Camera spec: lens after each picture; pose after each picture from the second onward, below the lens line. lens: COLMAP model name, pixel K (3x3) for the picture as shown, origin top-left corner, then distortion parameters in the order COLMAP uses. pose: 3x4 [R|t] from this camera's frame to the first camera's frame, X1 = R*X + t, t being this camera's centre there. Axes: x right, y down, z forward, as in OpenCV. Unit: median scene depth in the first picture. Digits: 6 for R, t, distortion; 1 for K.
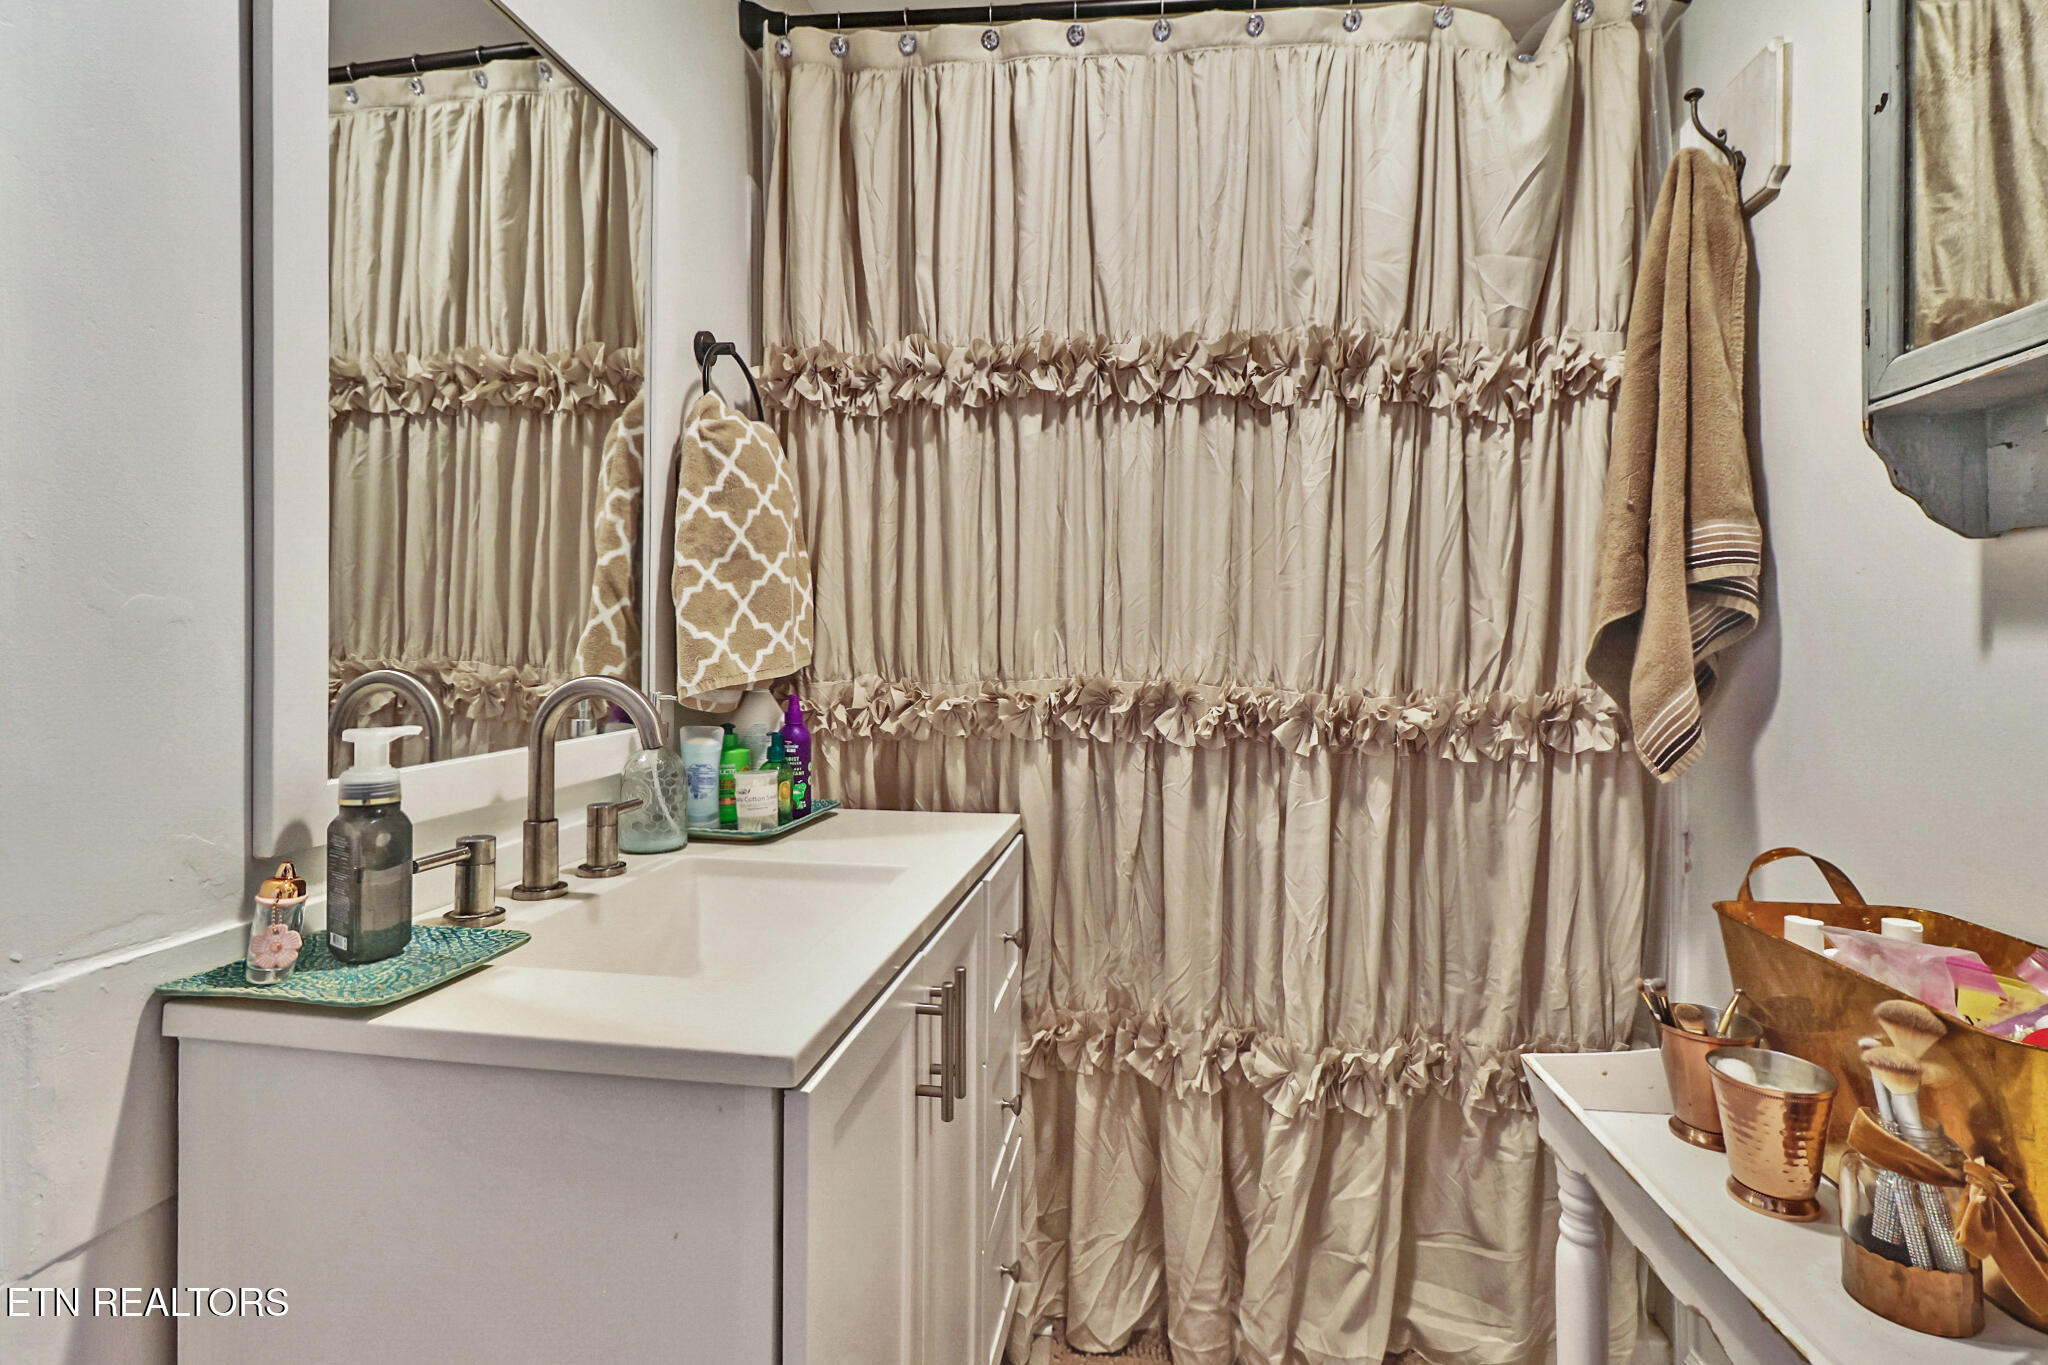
lens RADIAL K [[970.7, 0, 1018.8], [0, 970.7, 660.1], [0, 0, 1]] dist [0.031338, -0.028598]
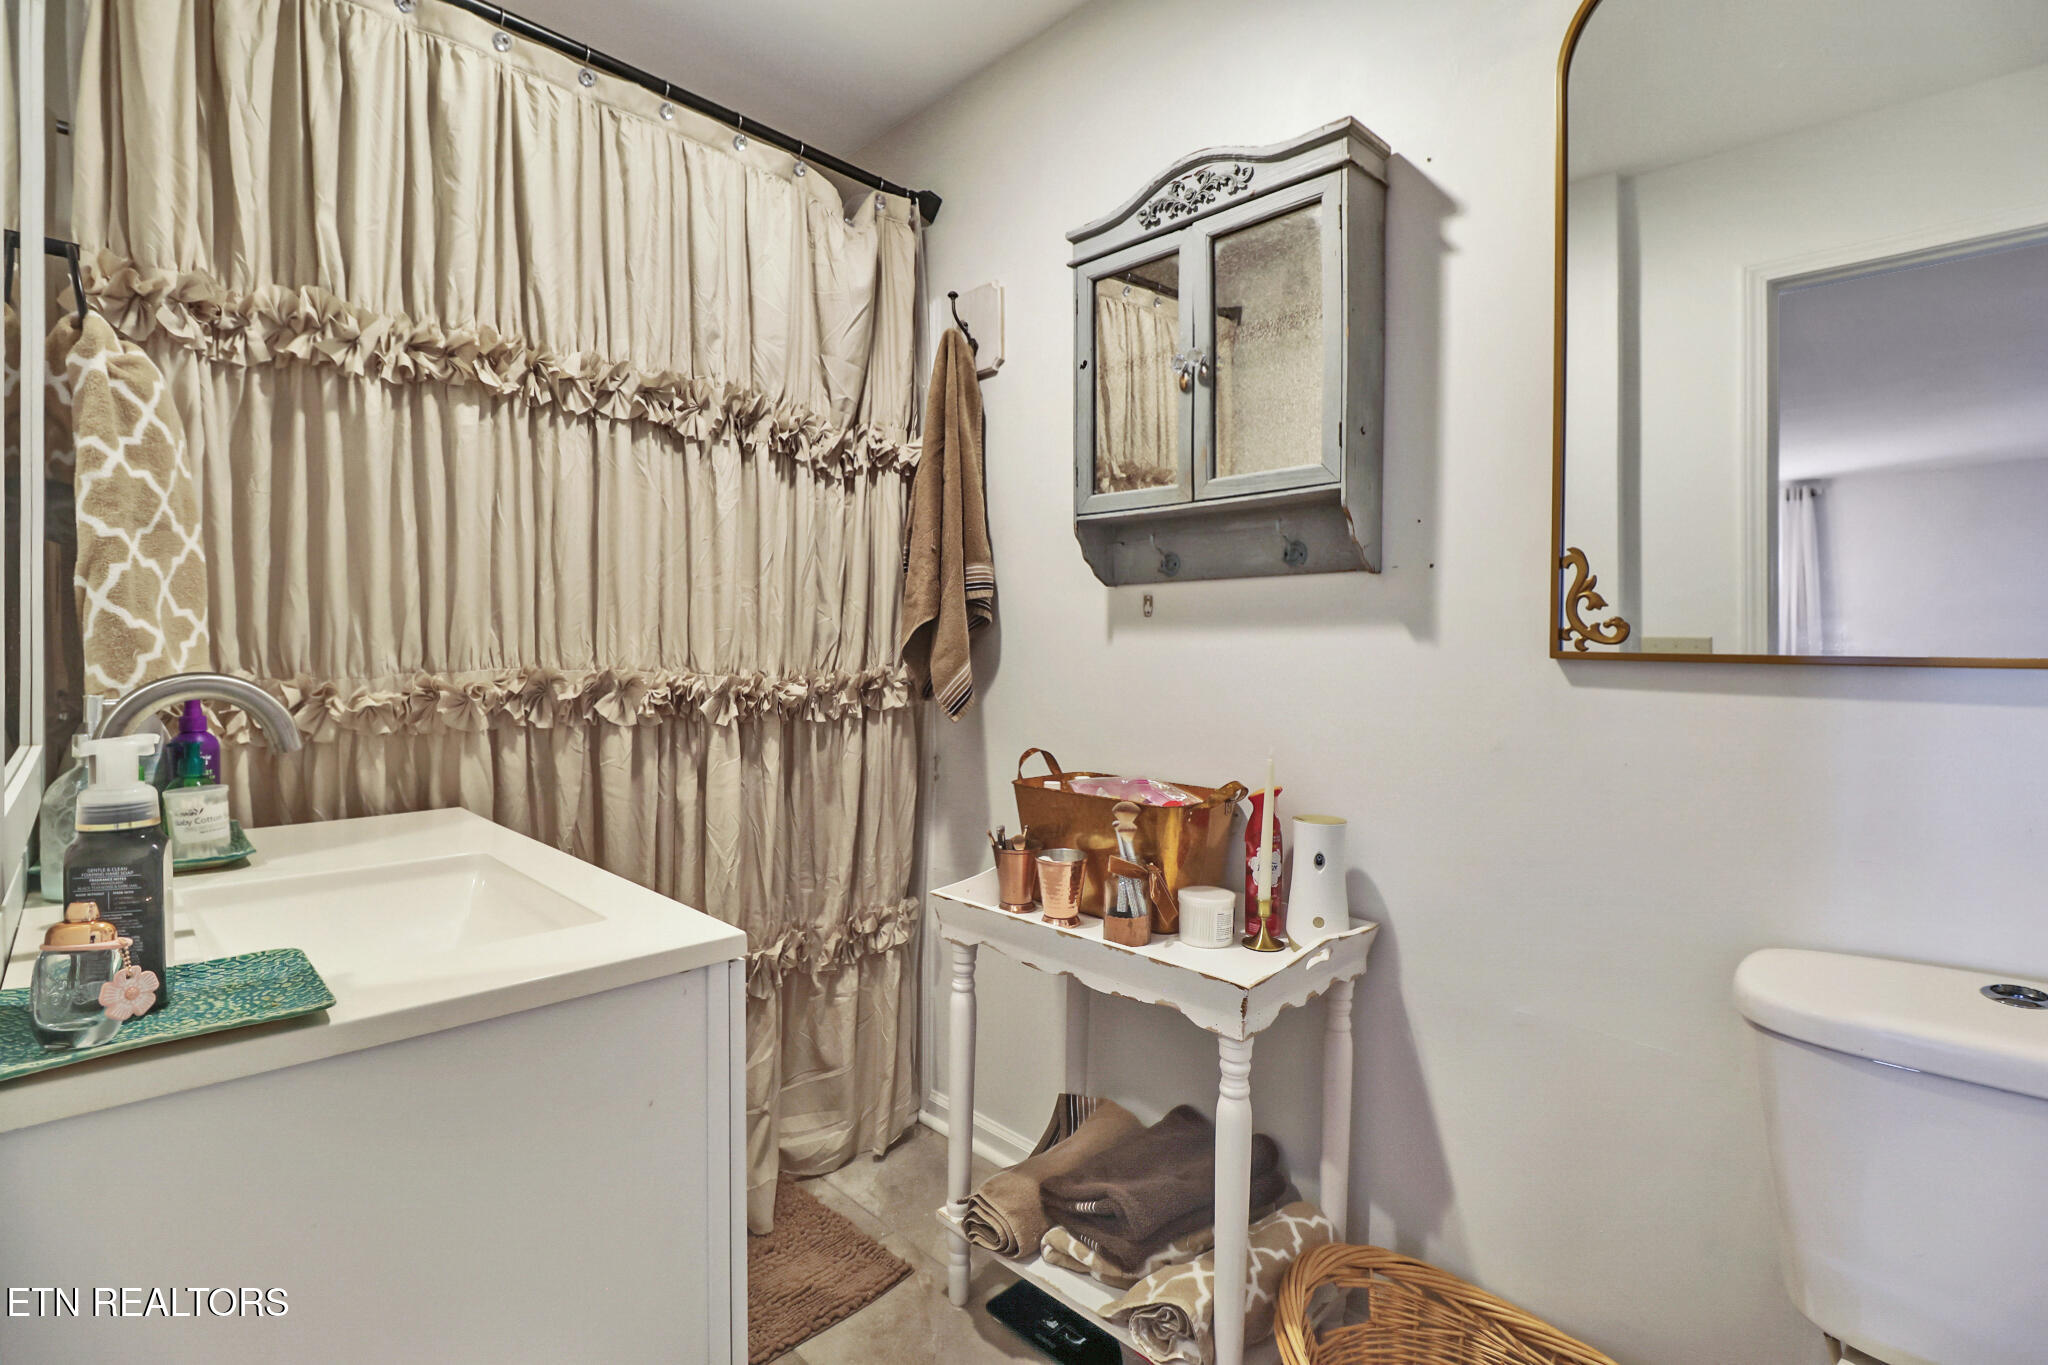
lens RADIAL K [[970.7, 0, 1018.8], [0, 970.7, 660.1], [0, 0, 1]] dist [0.031338, -0.028598]
pose [[0.614829, -0.017374, 0.788469, -0.447865], [0.007531, 0.999841, 0.016159, -0.002677], [-0.788624, -0.003997, 0.614862, -0.064017]]
